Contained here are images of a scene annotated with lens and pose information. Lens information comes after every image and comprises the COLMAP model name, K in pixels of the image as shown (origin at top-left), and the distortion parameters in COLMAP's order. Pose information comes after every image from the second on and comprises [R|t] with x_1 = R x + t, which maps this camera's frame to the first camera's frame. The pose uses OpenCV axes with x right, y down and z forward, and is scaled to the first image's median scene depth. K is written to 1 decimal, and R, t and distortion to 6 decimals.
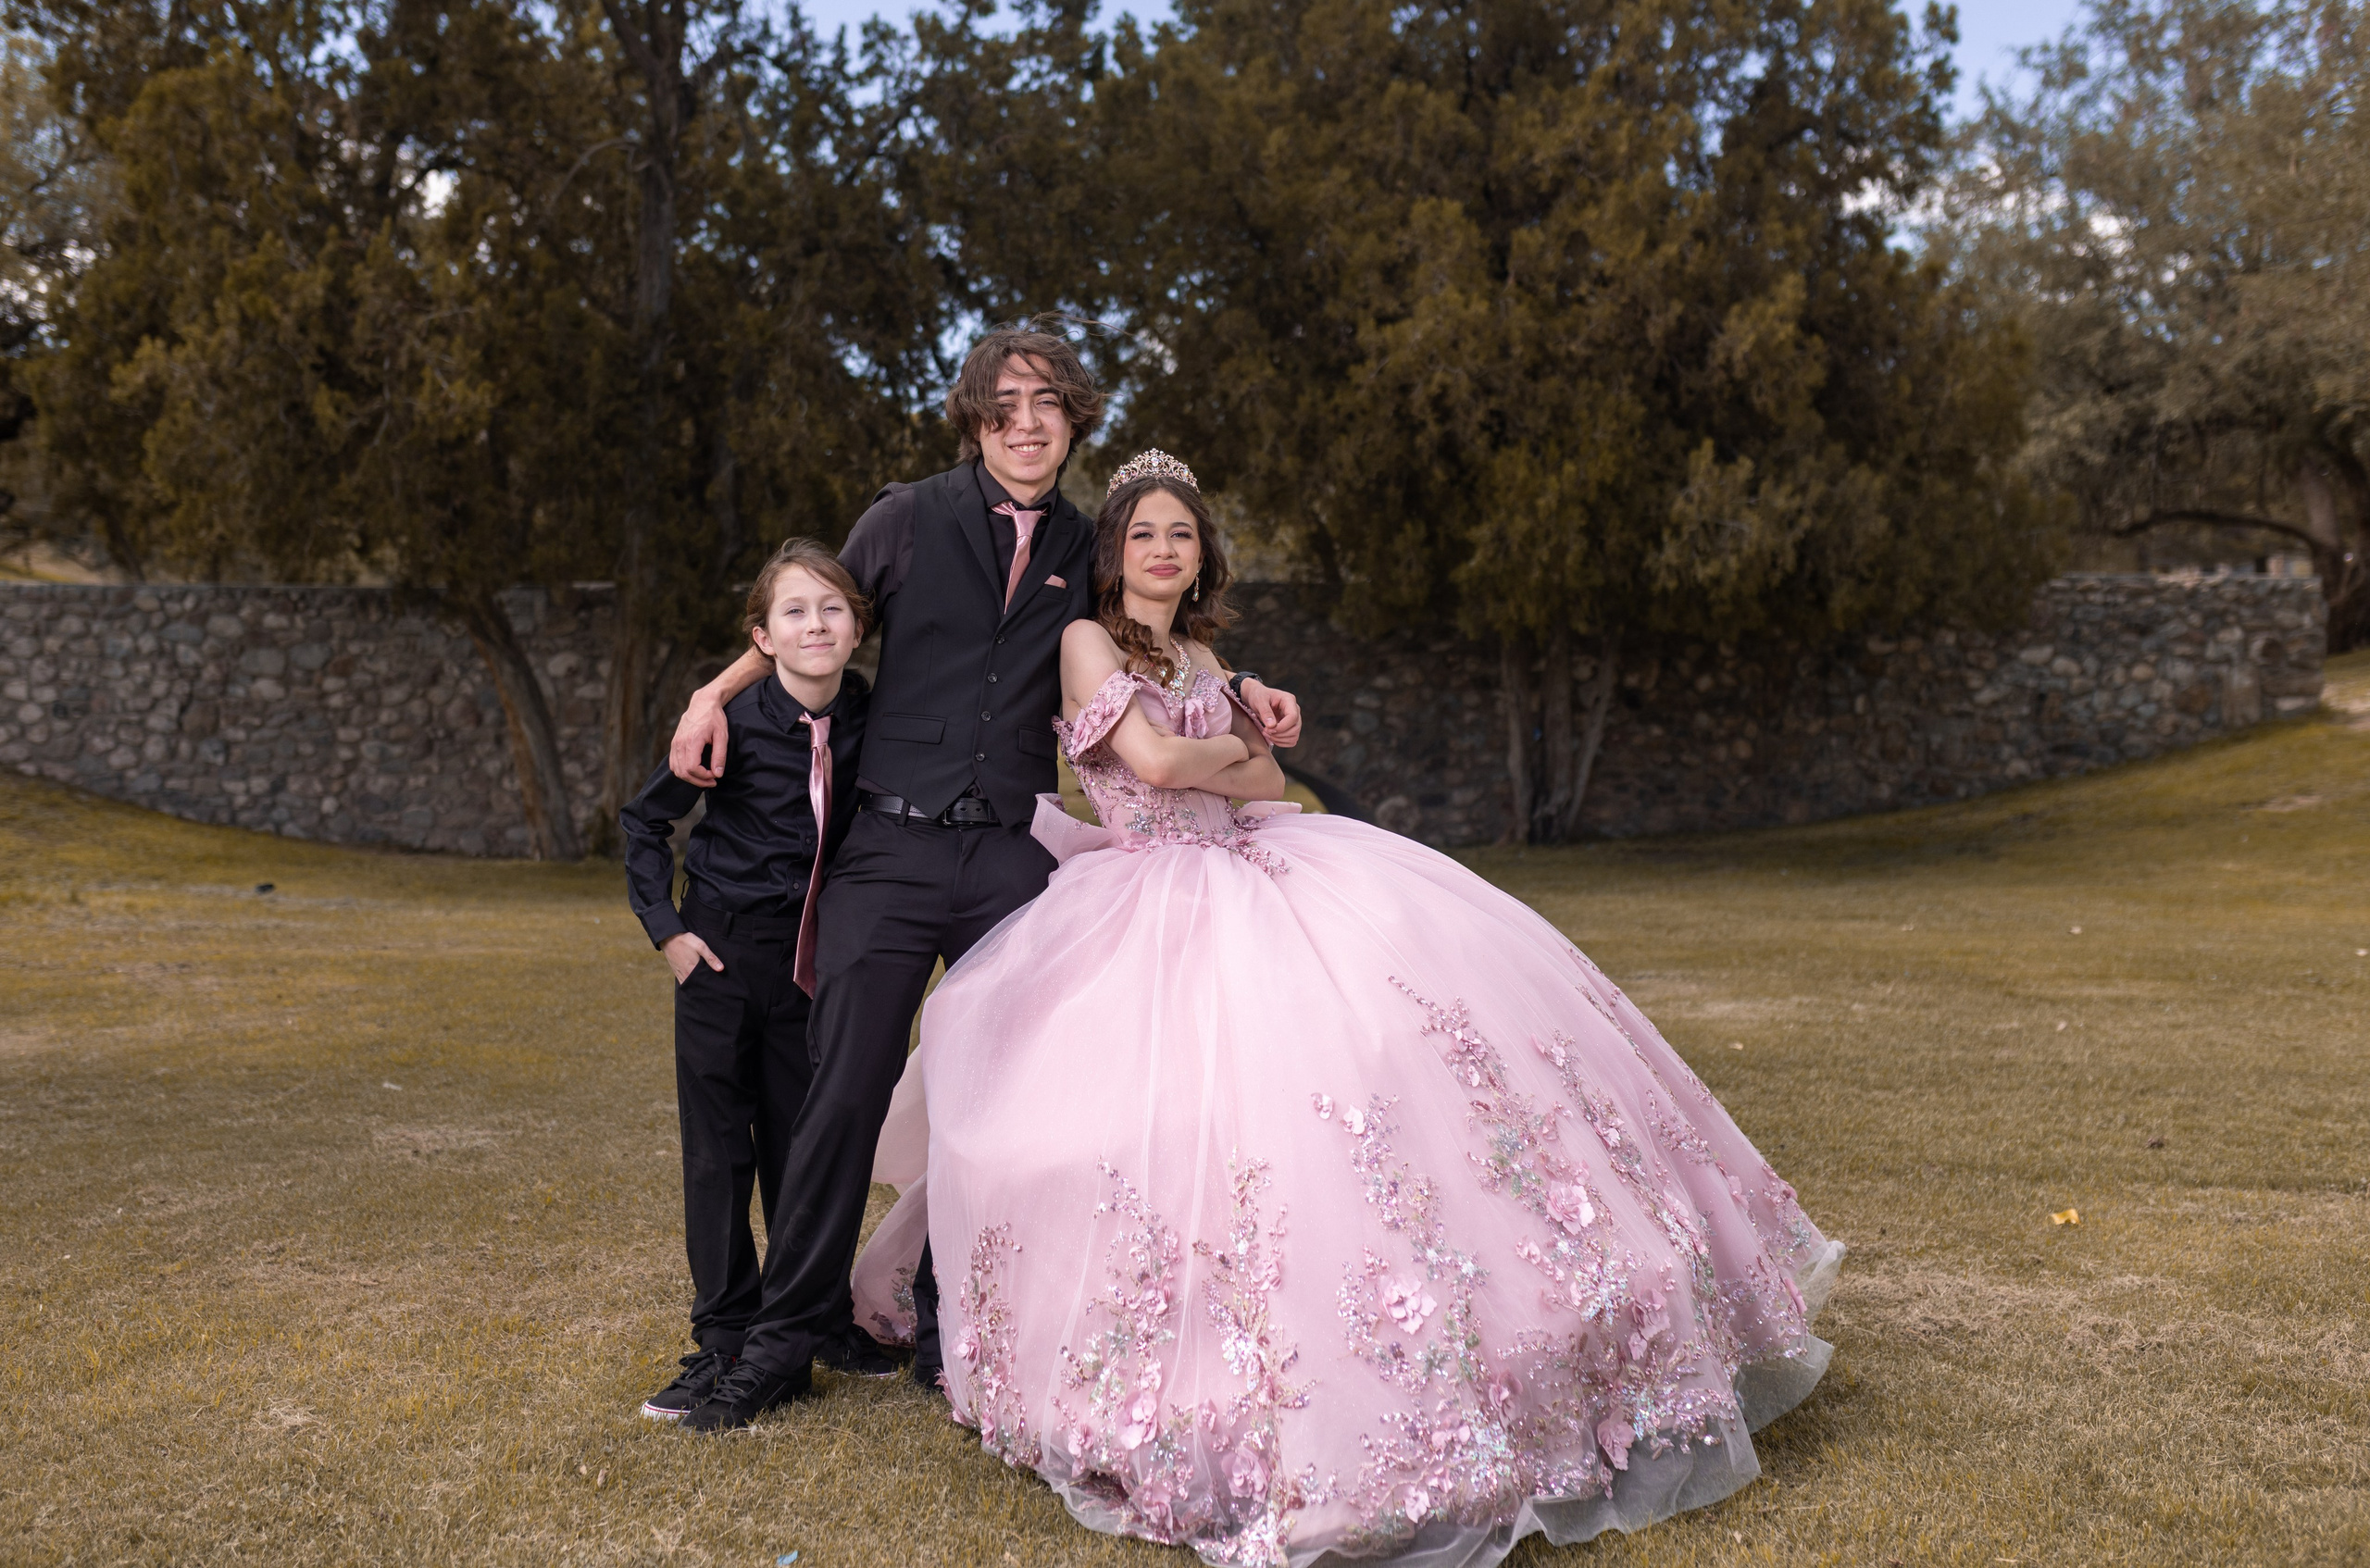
lens RADIAL K [[2461.6, 0, 1117.1], [0, 2461.6, 755.8], [0, 0, 1]] dist [-0.002302, 0.010017]
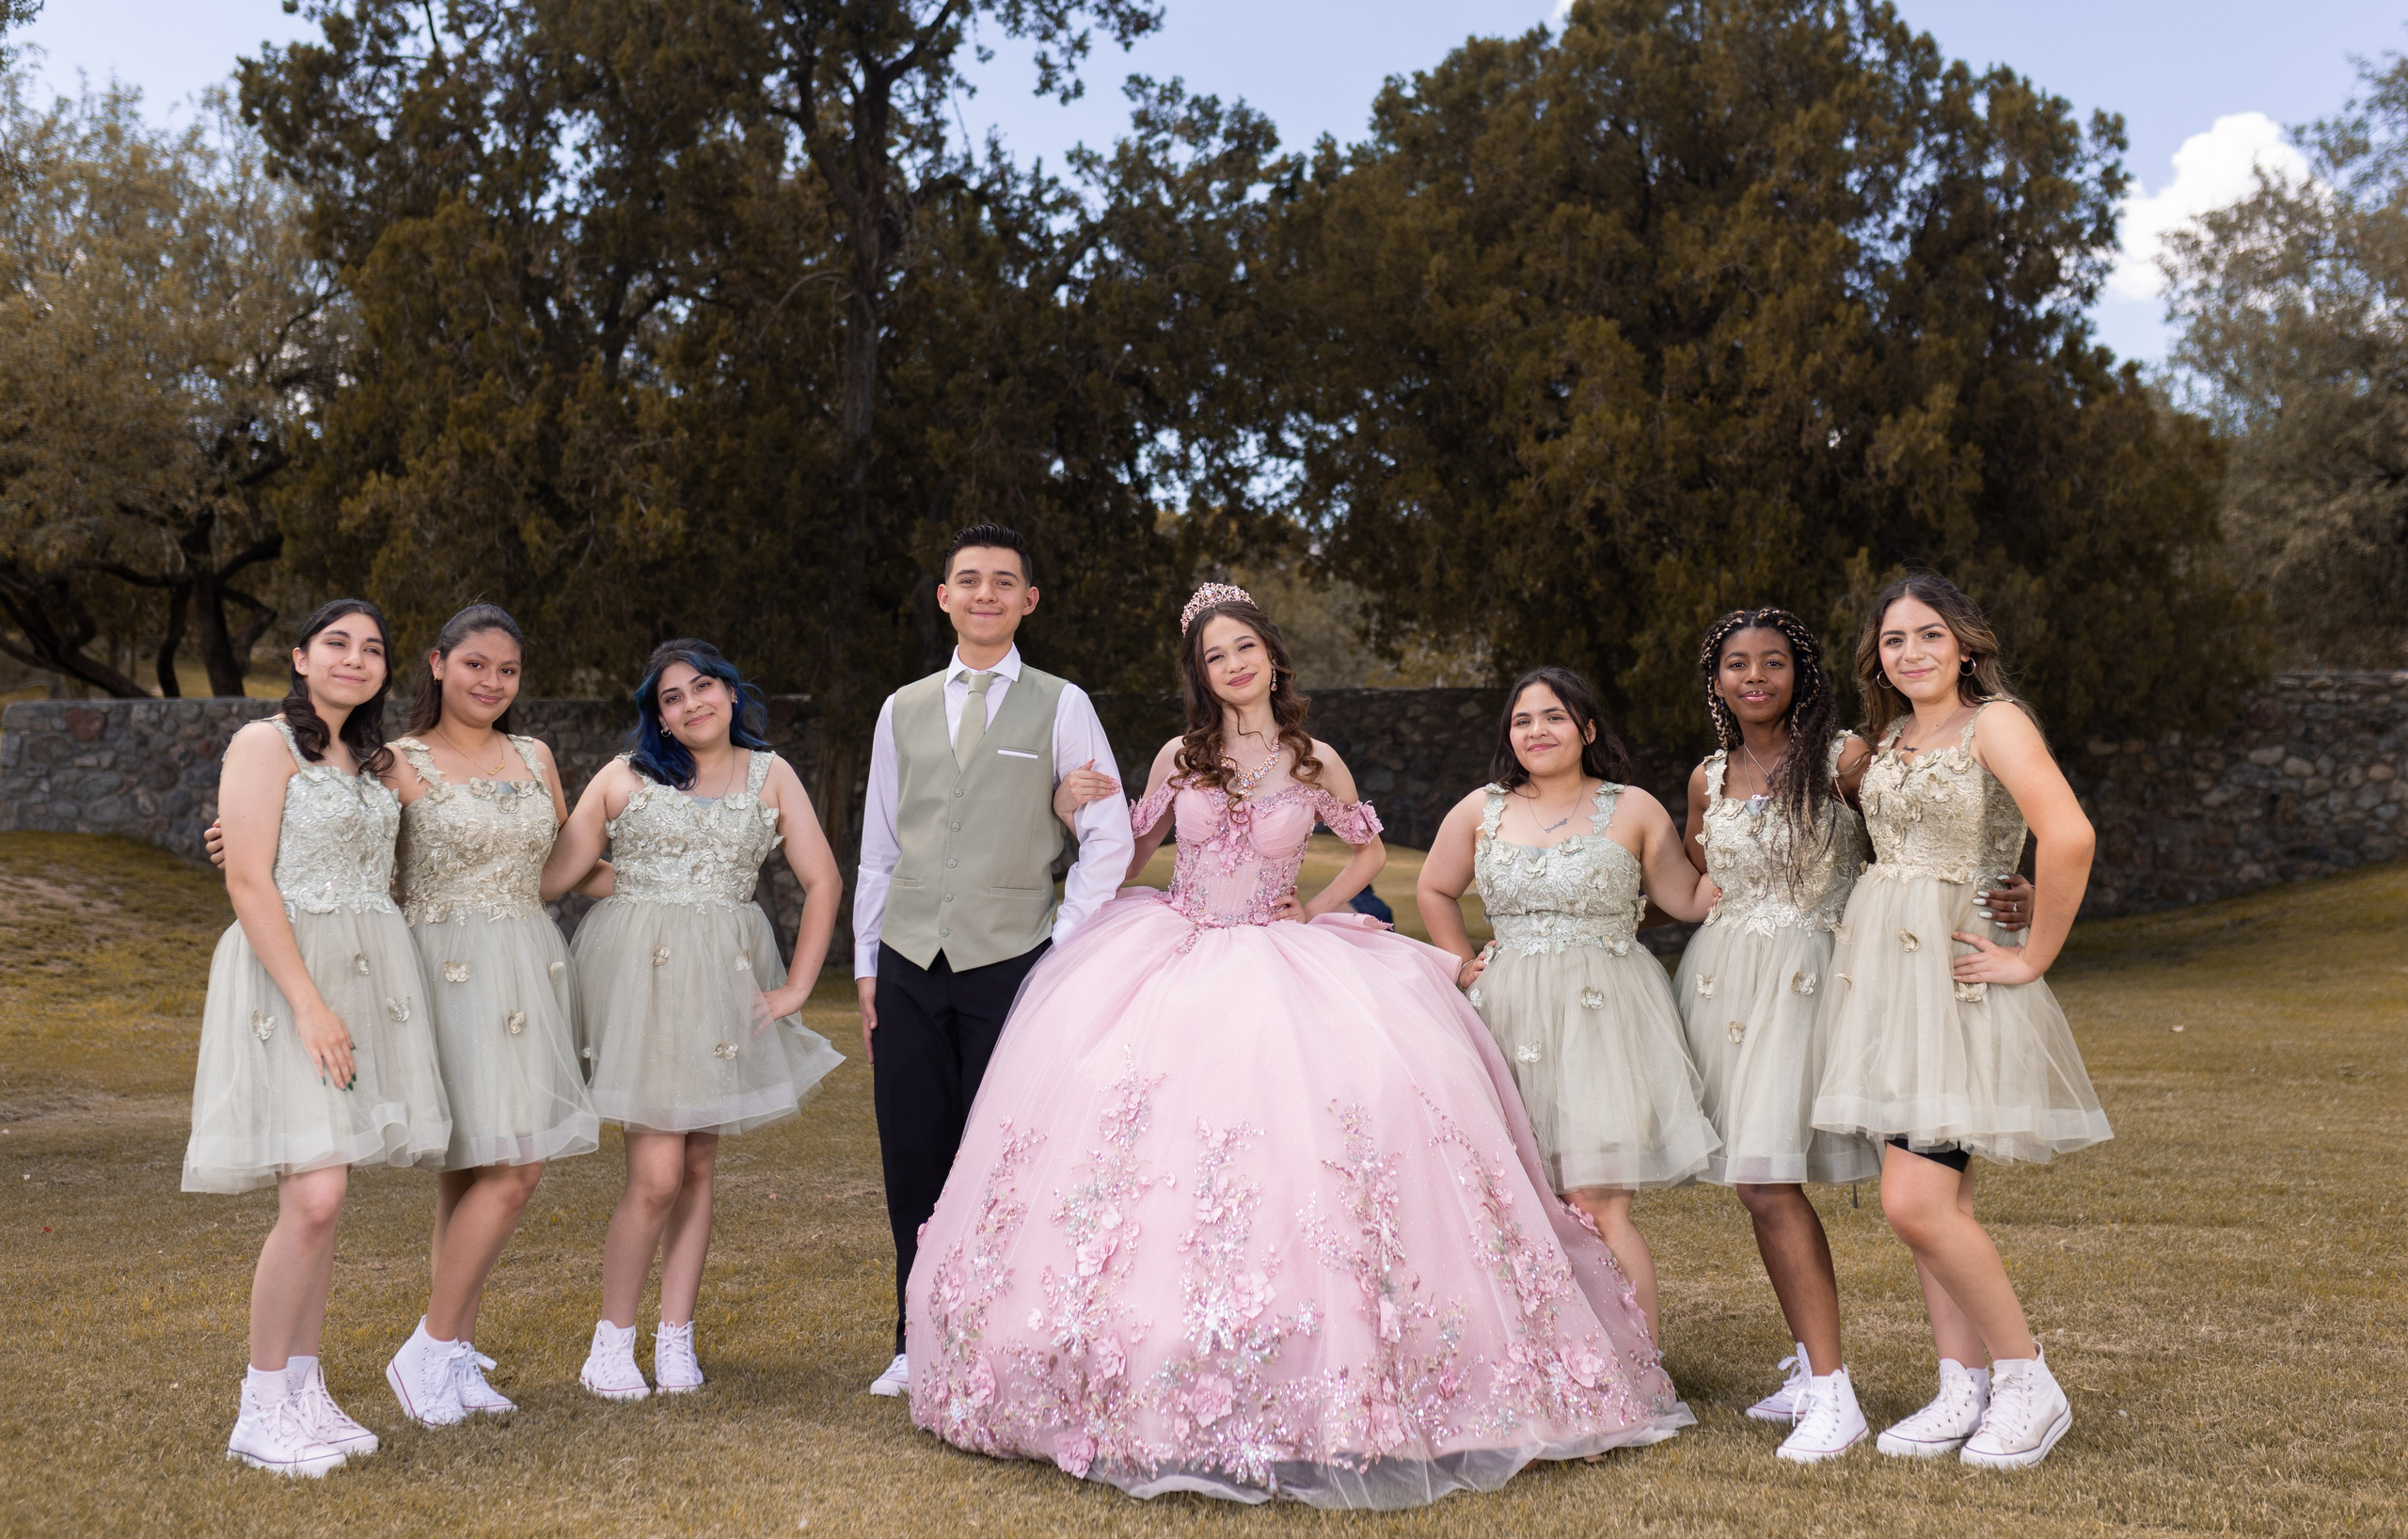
lens RADIAL K [[2658.7, 0, 1227.5], [0, 2658.7, 661.8], [0, 0, 1]] dist [-0.001960, 0.021803]
pose [[0.996214, -0.010024, -0.086360, 0.056817], [0.003225, 0.996908, -0.078514, 0.003396], [0.086880, 0.077938, 0.993165, -0.083268]]
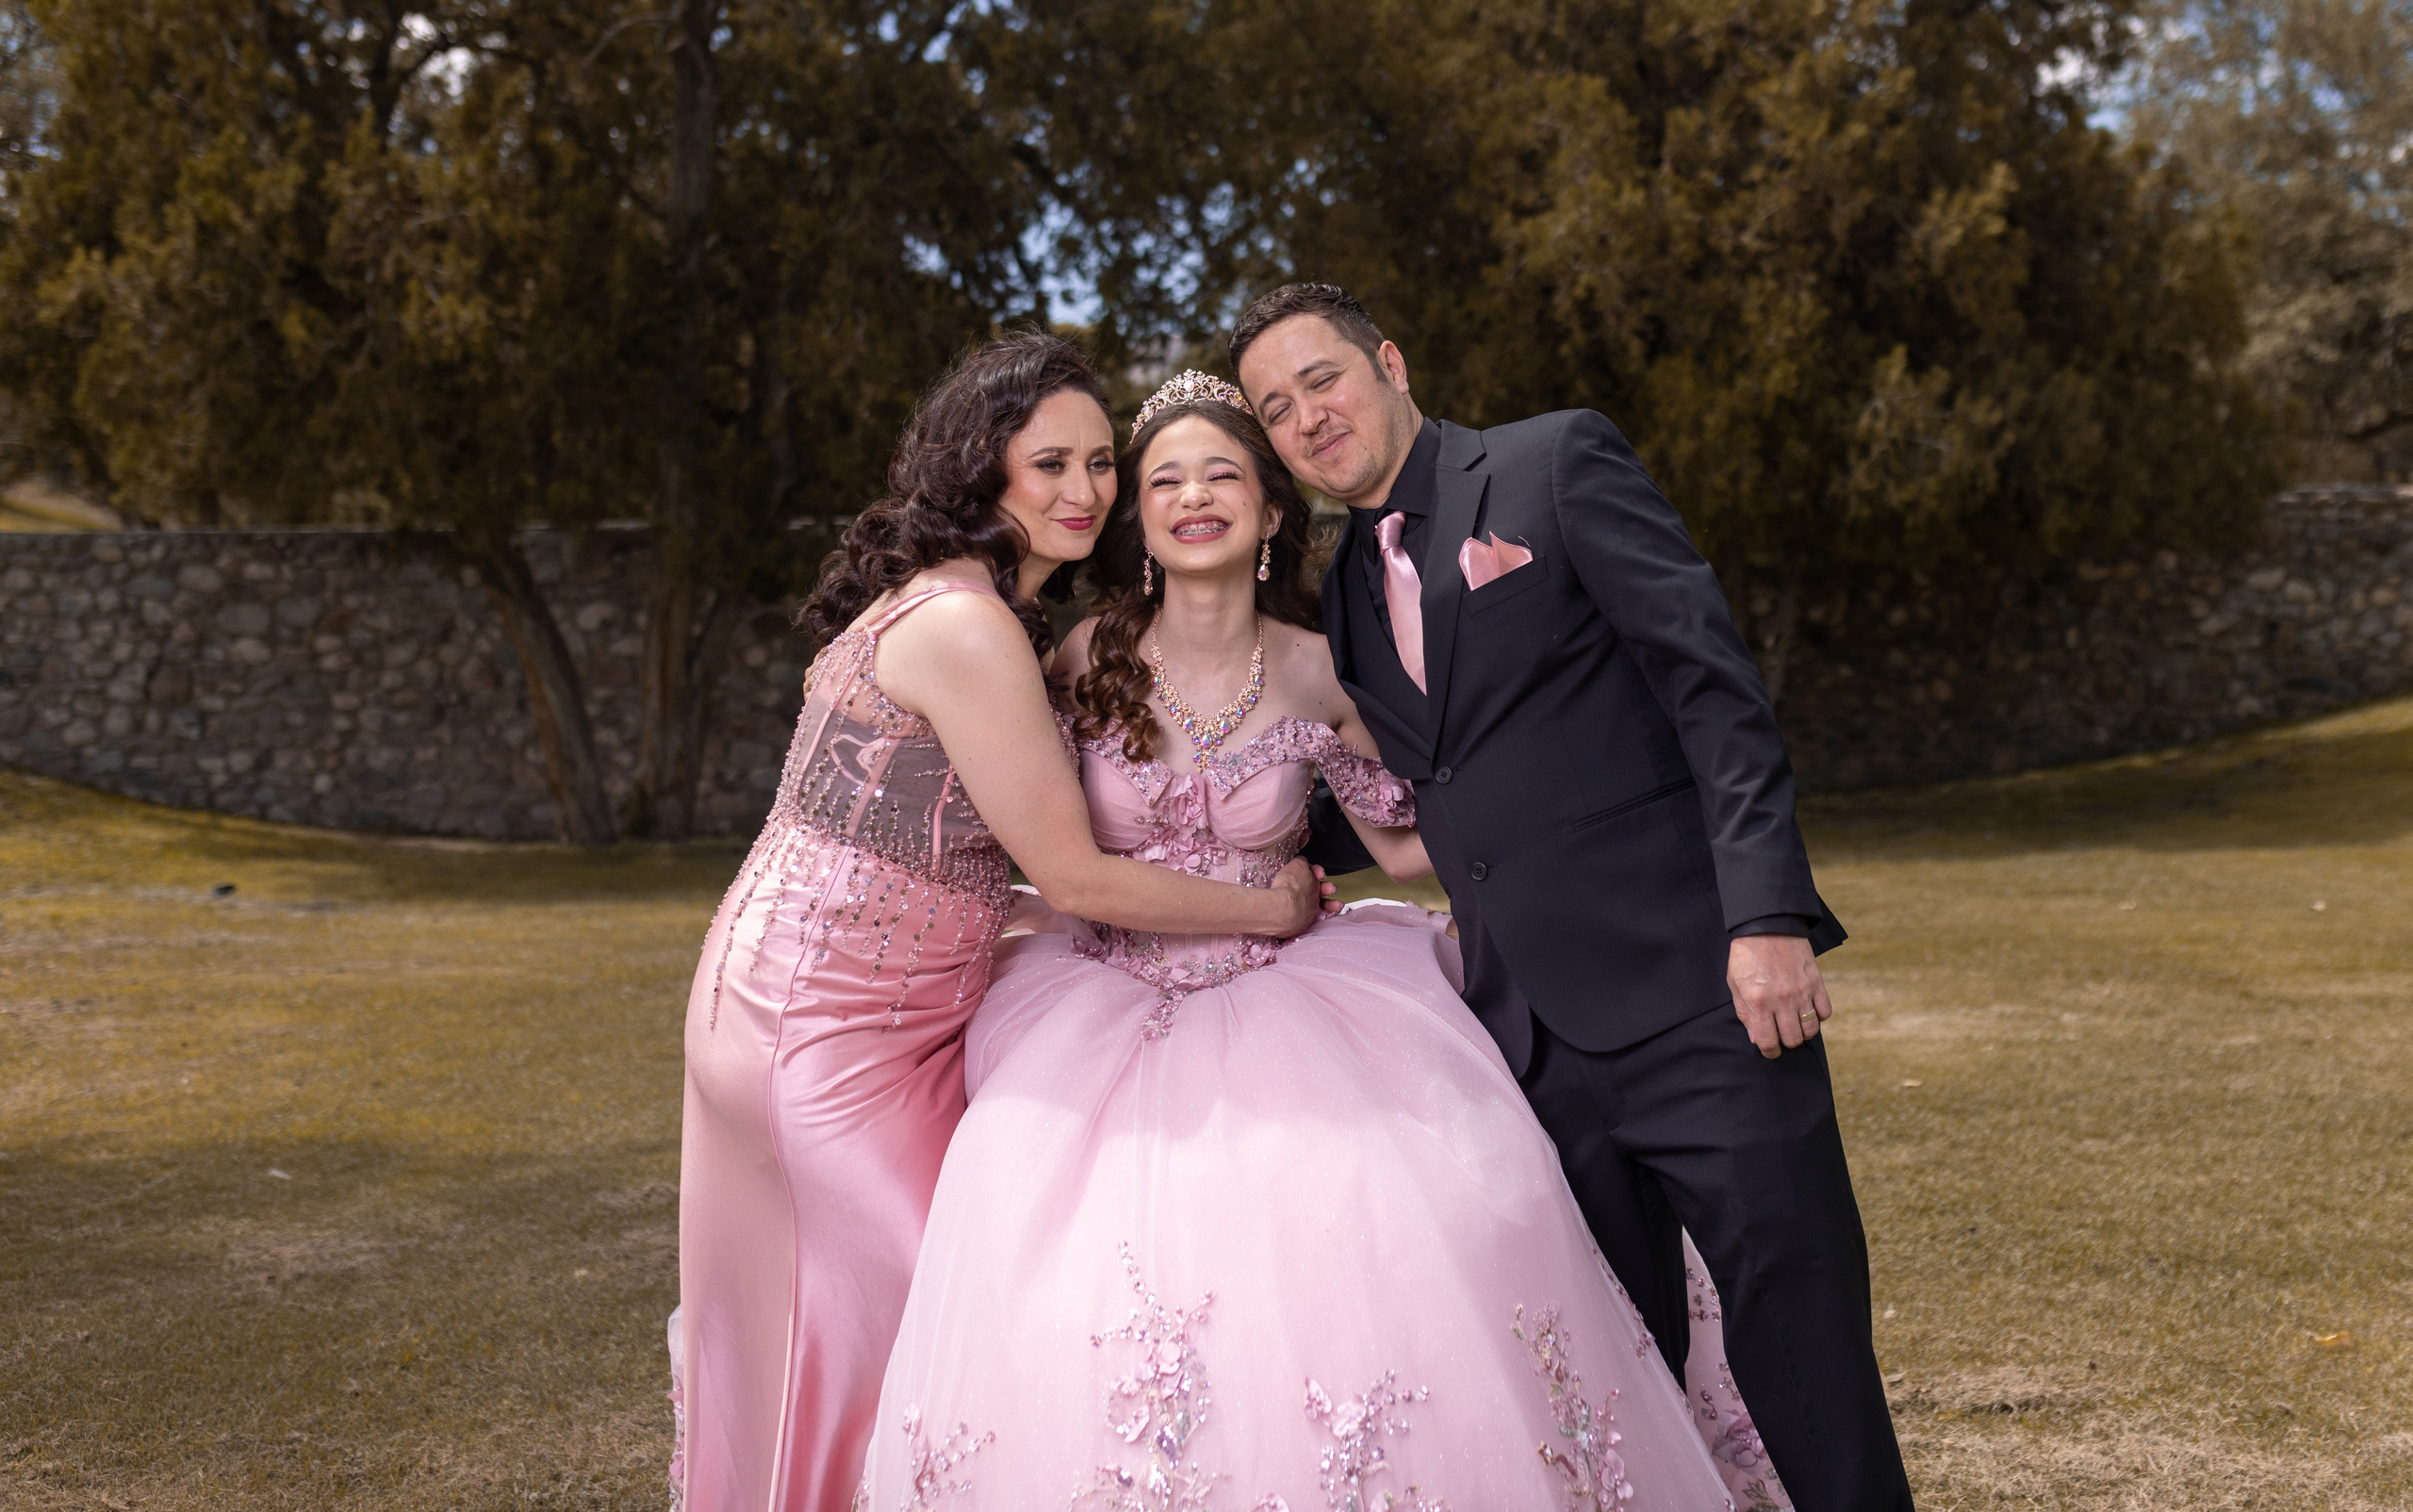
lens RADIAL K [[2713.2, 0, 1379.1], [0, 2713.2, 611.5], [0, 0, 1]] dist [0.005972, -0.014870]
pose [[0.999039, -0.015926, 0.040823, 0.012265], [0.017081, 0.999459, -0.028096, -0.007144], [-0.040354, 0.028766, 0.998771, 0.031803]]
